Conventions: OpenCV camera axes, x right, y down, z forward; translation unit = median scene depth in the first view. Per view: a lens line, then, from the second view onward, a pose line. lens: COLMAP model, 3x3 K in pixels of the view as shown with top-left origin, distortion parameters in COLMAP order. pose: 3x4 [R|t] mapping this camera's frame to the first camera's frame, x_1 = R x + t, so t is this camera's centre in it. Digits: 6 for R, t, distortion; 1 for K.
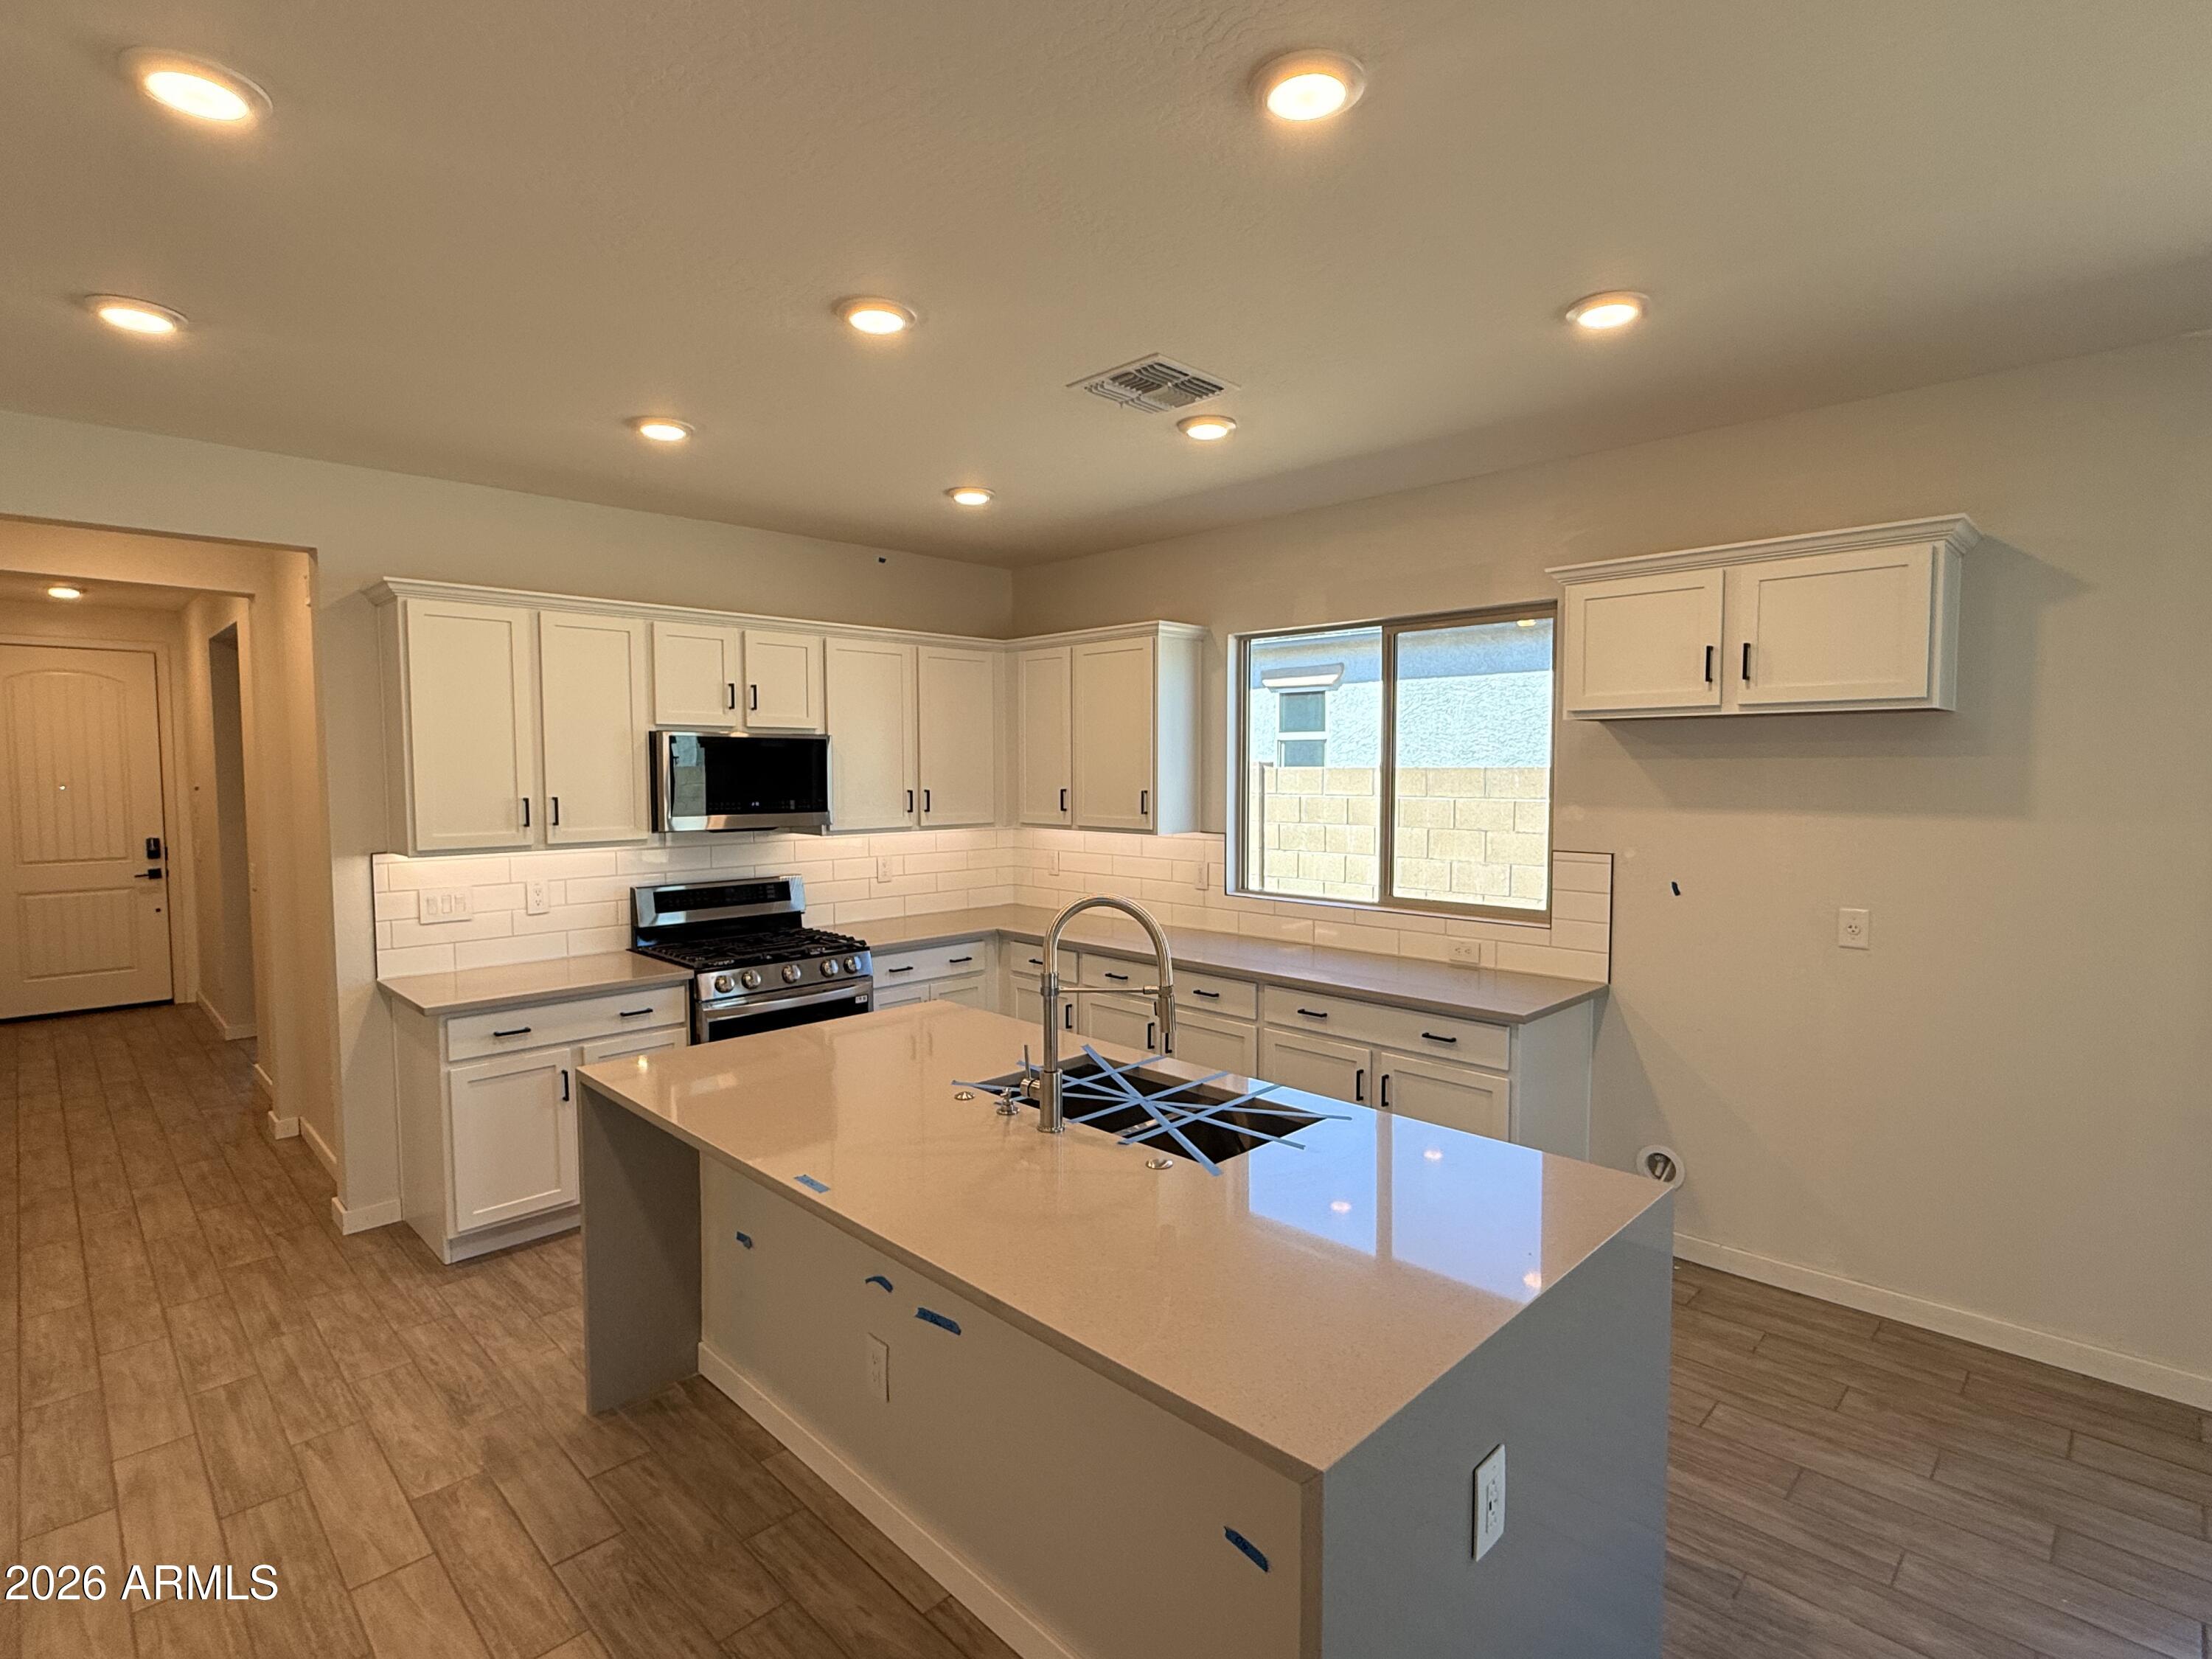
lens RADIAL K [[1084.7, 0, 1101.6], [0, 1084.7, 831.3], [0, 0, 1]] dist [0.002431, 0.000612]
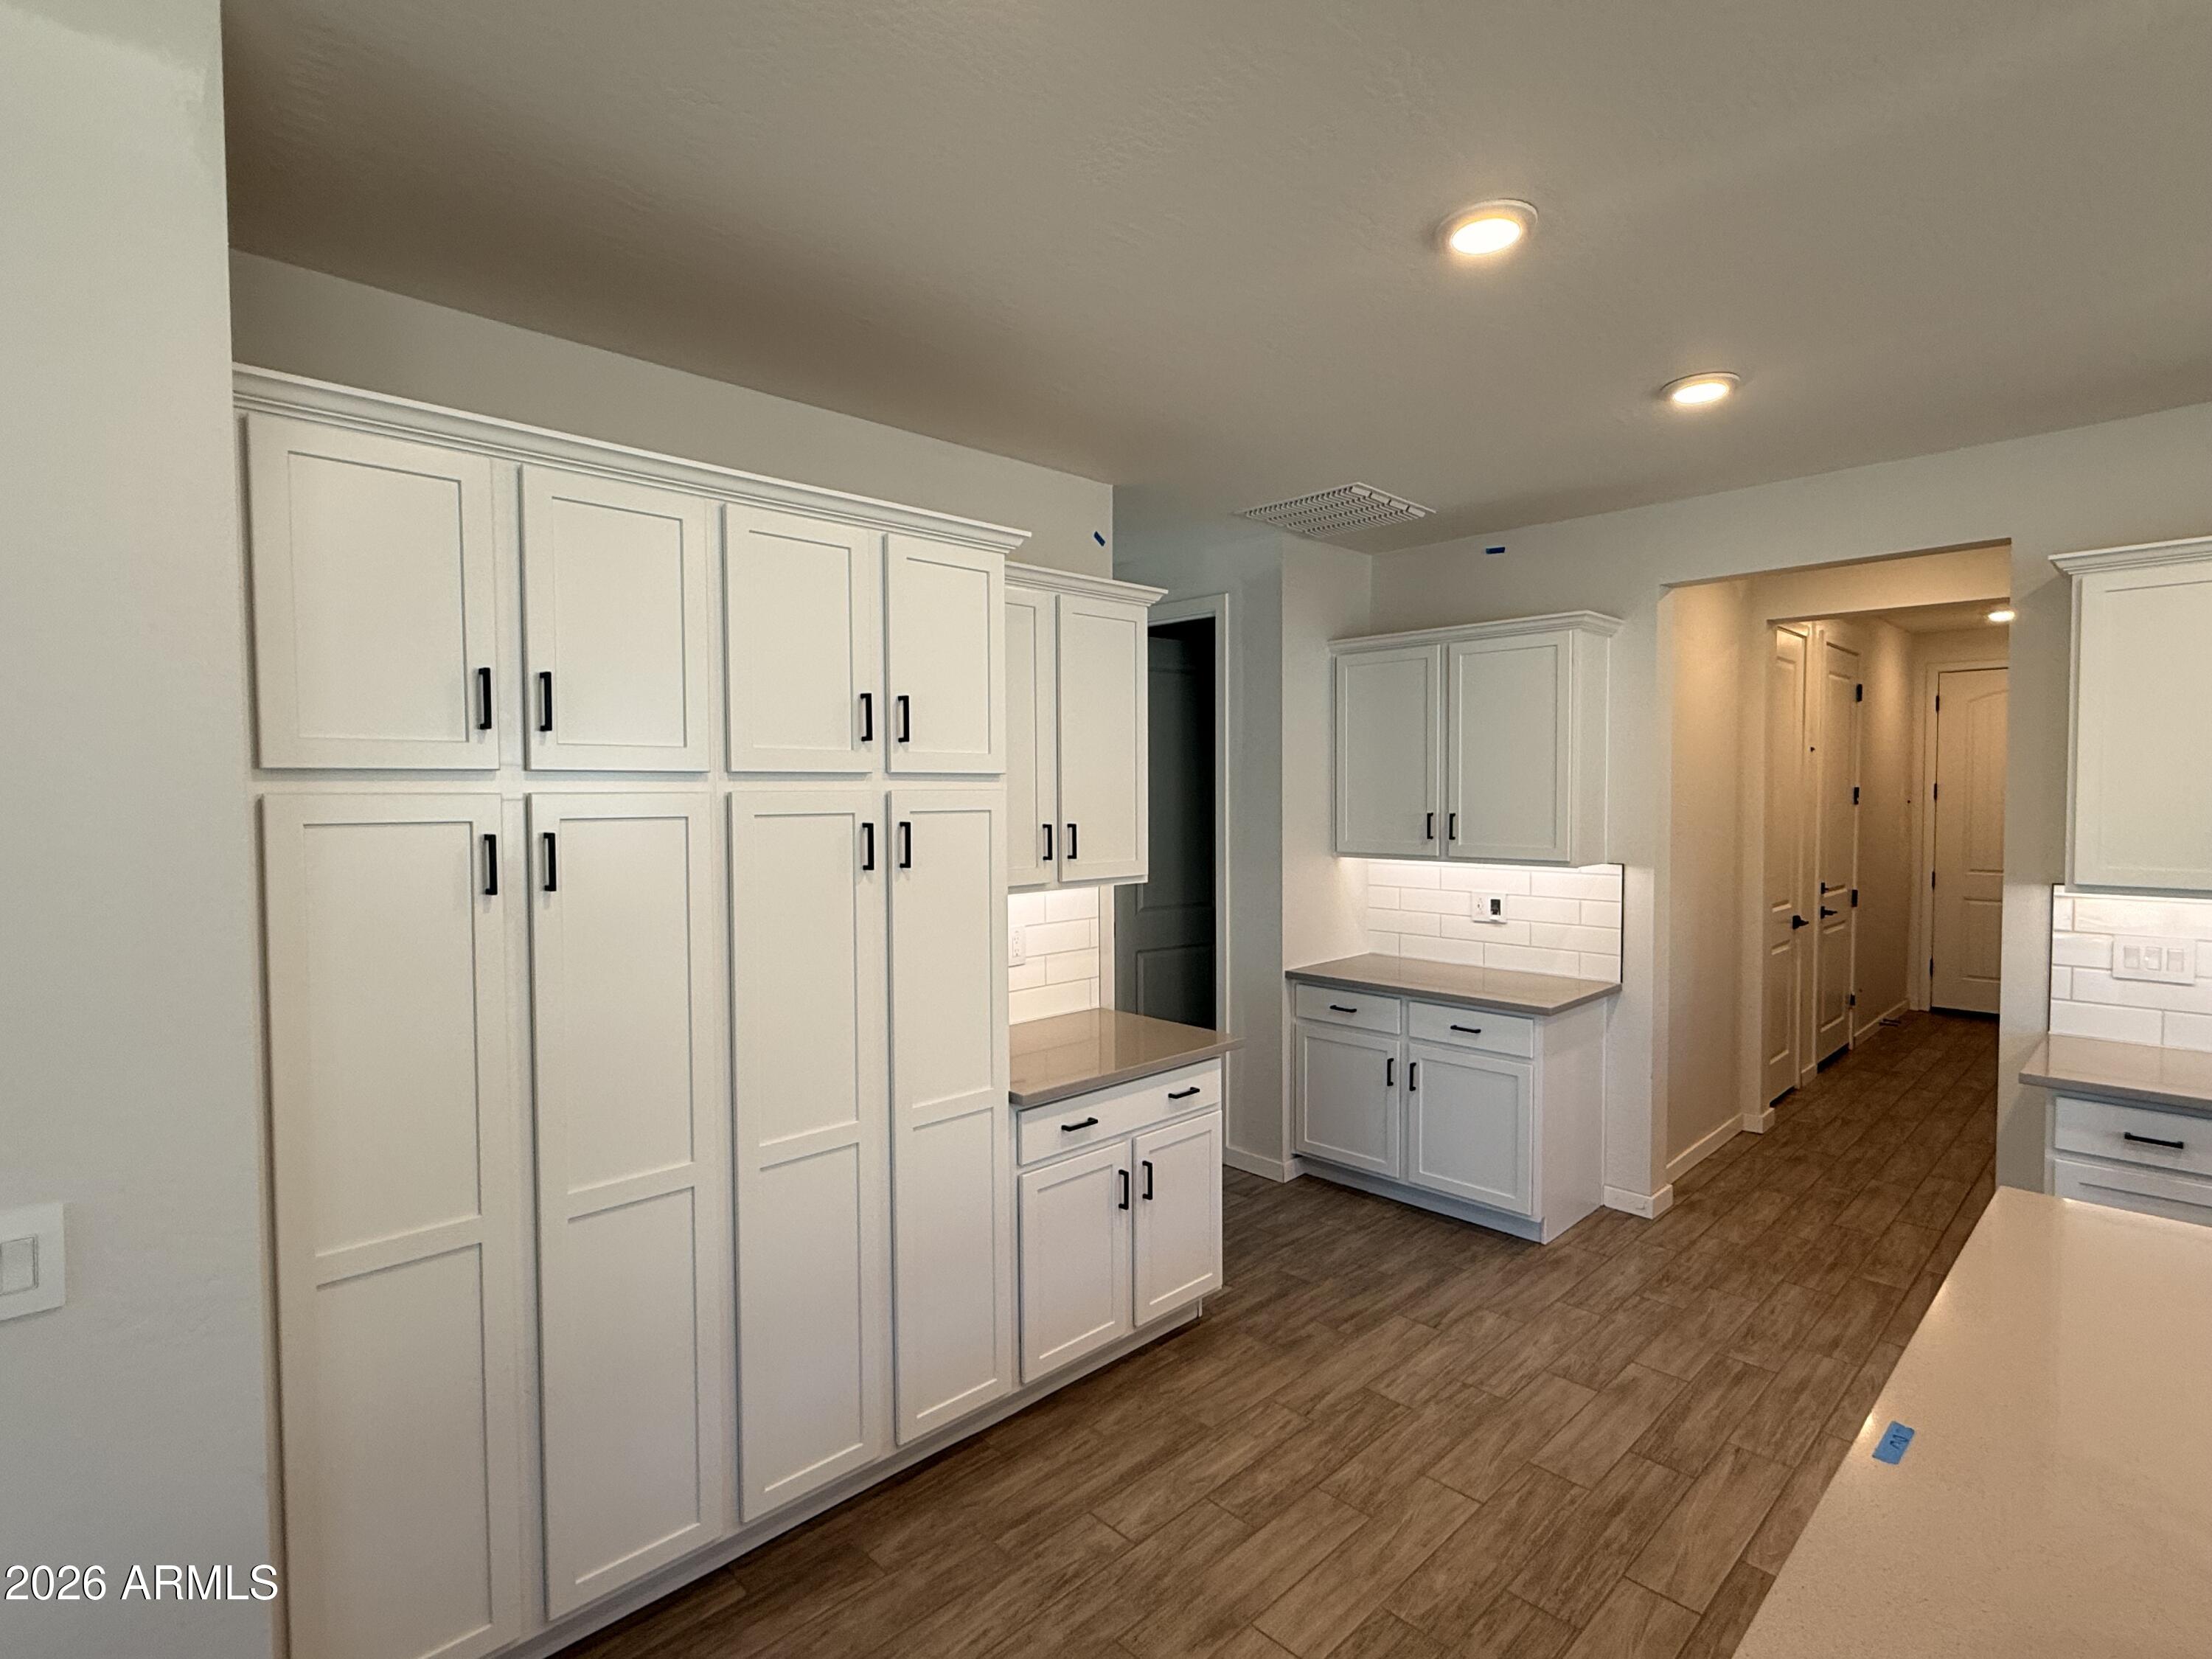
lens RADIAL K [[1084.7, 0, 1109.6], [0, 1084.7, 831.9], [0, 0, 1]] dist [0.002431, 0.000612]
pose [[-0.005240, 0.043176, -0.999054, 0.166936], [-0.052196, 0.997694, 0.043391, -0.017197], [0.998623, 0.052374, -0.002975, 0.245760]]
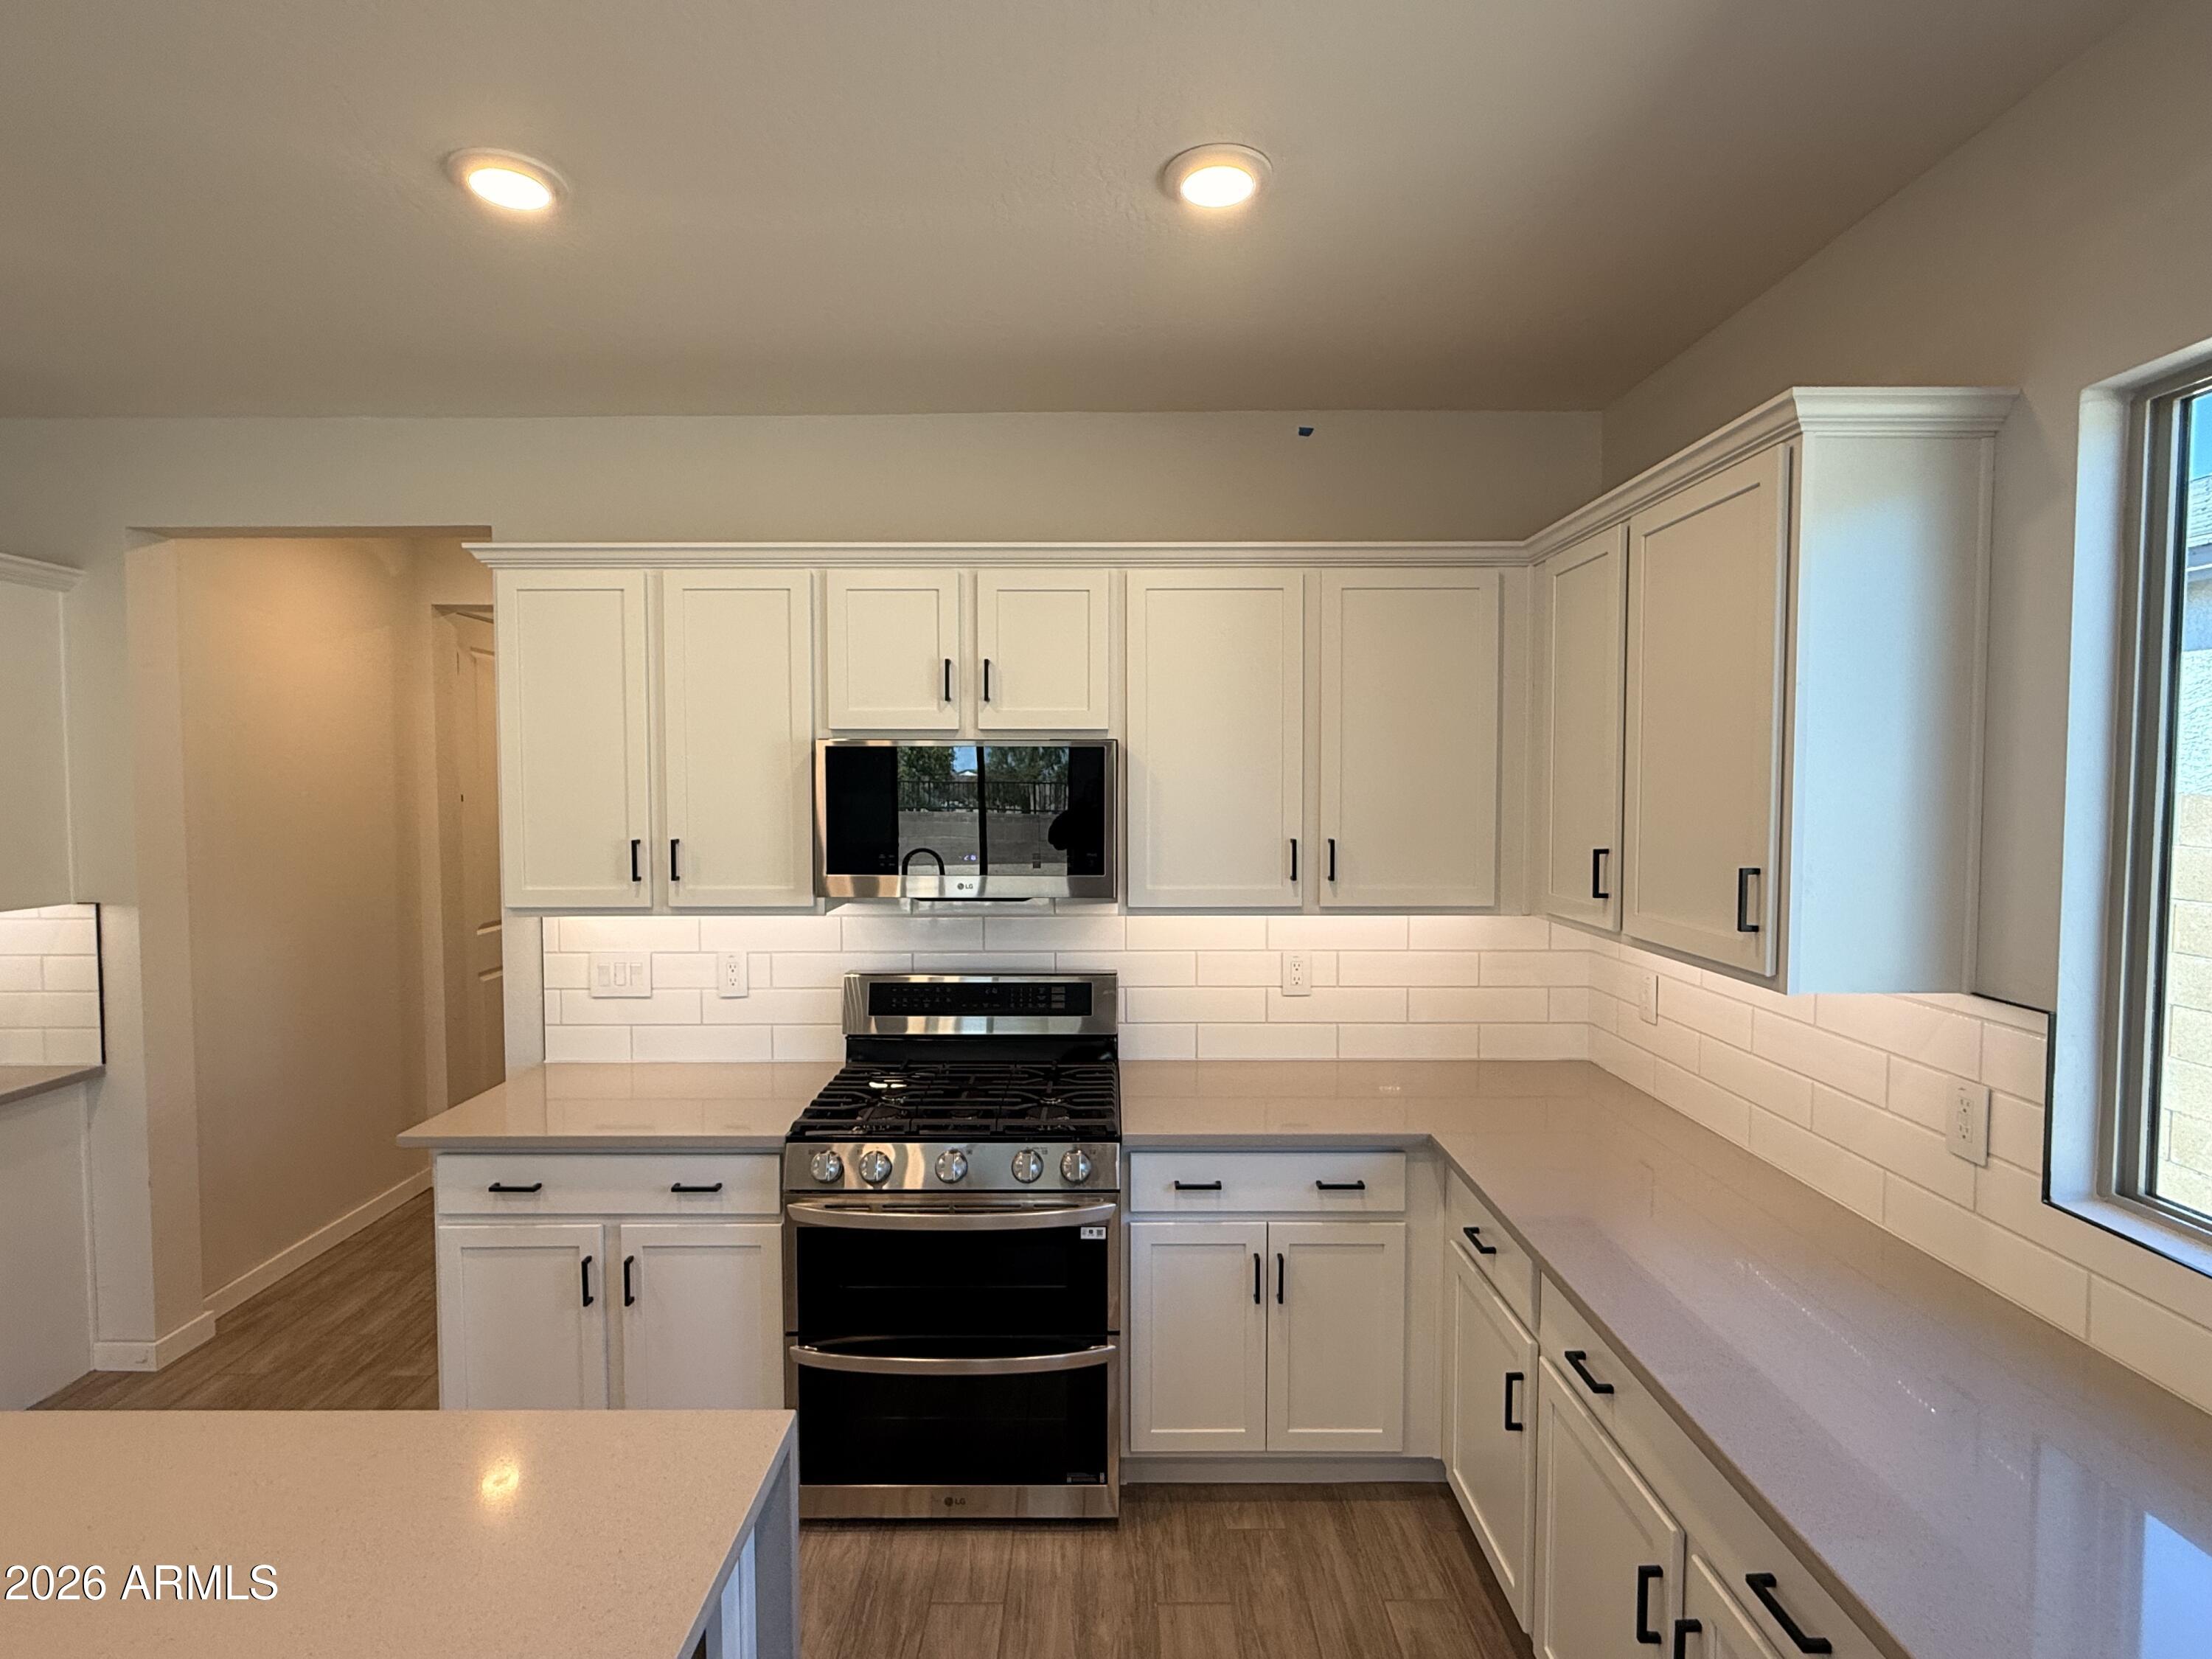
lens RADIAL K [[1084.7, 0, 1099.3], [0, 1084.7, 828.5], [0, 0, 1]] dist [0.002431, 0.000612]
pose [[0.710861, 0.030502, -0.702671, 0.163488], [-0.042205, 0.999109, 0.000673, -0.048395], [0.702066, 0.029178, 0.711514, 0.670315]]
